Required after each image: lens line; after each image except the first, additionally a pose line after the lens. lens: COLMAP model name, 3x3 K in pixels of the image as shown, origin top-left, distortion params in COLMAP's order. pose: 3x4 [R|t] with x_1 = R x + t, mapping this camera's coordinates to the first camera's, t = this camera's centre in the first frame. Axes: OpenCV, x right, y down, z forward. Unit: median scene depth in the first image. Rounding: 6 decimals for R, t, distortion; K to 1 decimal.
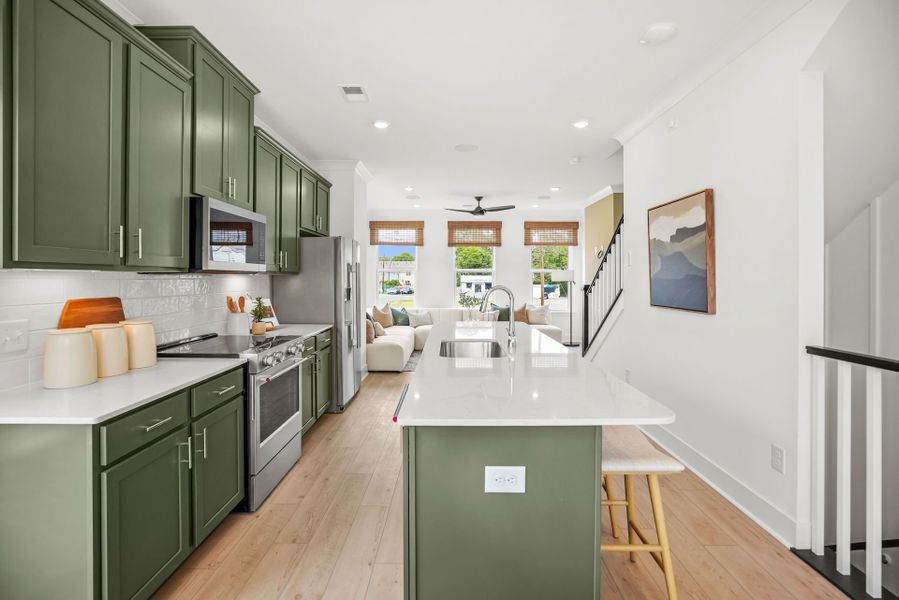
lens RADIAL K [[425.8, 0, 449.9], [0, 425.8, 275.1], [0, 0, 1]] dist [-0.036822, 0.015406]
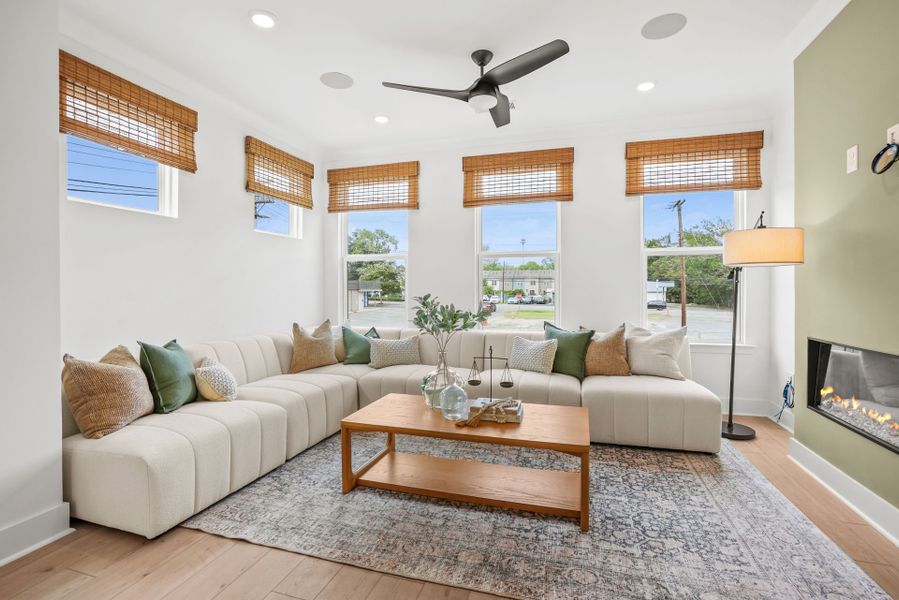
lens RADIAL K [[422.7, 0, 448.7], [0, 422.7, 290.4], [0, 0, 1]] dist [-0.051907, 0.026212]
pose [[0.955147, -0.001224, -0.296130, 0.171096], [0.004949, 0.999918, 0.011833, 0.034331], [0.296091, -0.012768, 0.955074, 0.696864]]
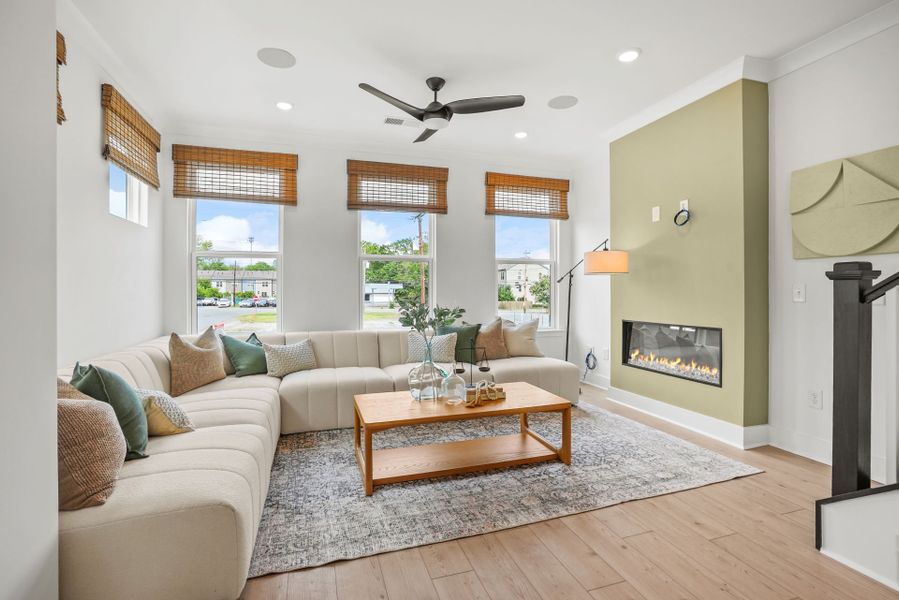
lens RADIAL K [[422.7, 0, 448.7], [0, 422.7, 290.4], [0, 0, 1]] dist [-0.051907, 0.026212]
pose [[0.950527, -0.004035, 0.310616, -0.061480], [0.001187, 0.999956, 0.009357, 0.034216], [-0.310640, -0.008526, 0.950489, 0.653657]]
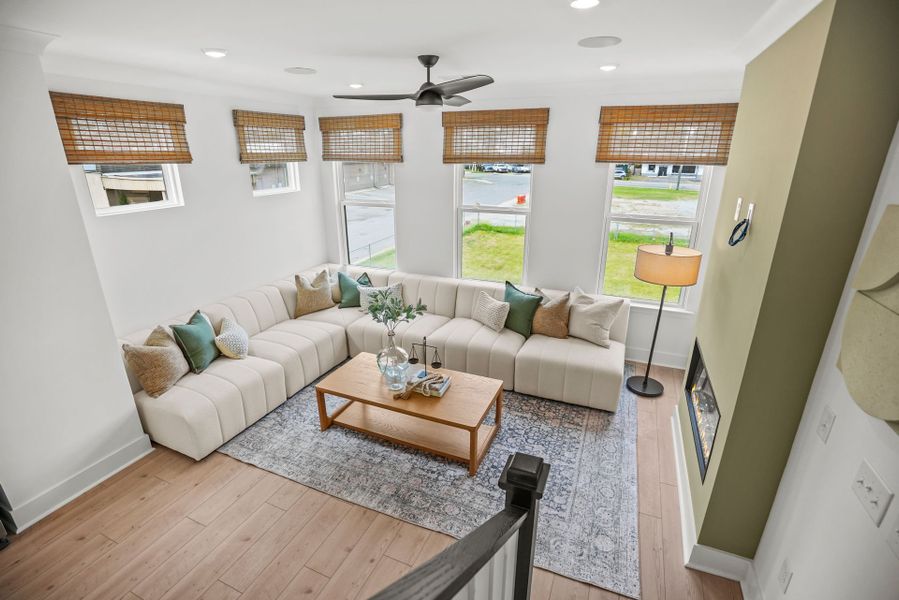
lens RADIAL K [[422.8, 0, 445.9], [0, 422.8, 299.9], [0, 0, 1]] dist [-0.063718, 0.028852]
pose [[0.918352, 0.127813, -0.374559, 0.290954], [0.004859, 0.942703, 0.333597, -0.109655], [0.395736, -0.308179, 0.865112, 0.672442]]
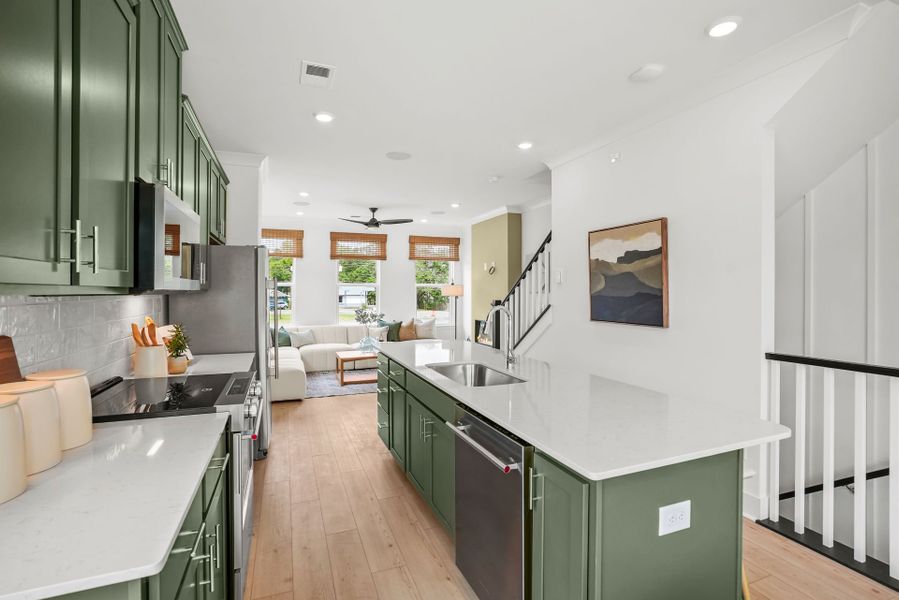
lens RADIAL K [[422.7, 0, 448.7], [0, 422.7, 290.4], [0, 0, 1]] dist [-0.051907, 0.026212]
pose [[0.929490, -0.001474, 0.368845, -0.138814], [-0.000900, 0.999980, 0.006265, -0.006104], [-0.368847, -0.006155, 0.929470, 0.067498]]
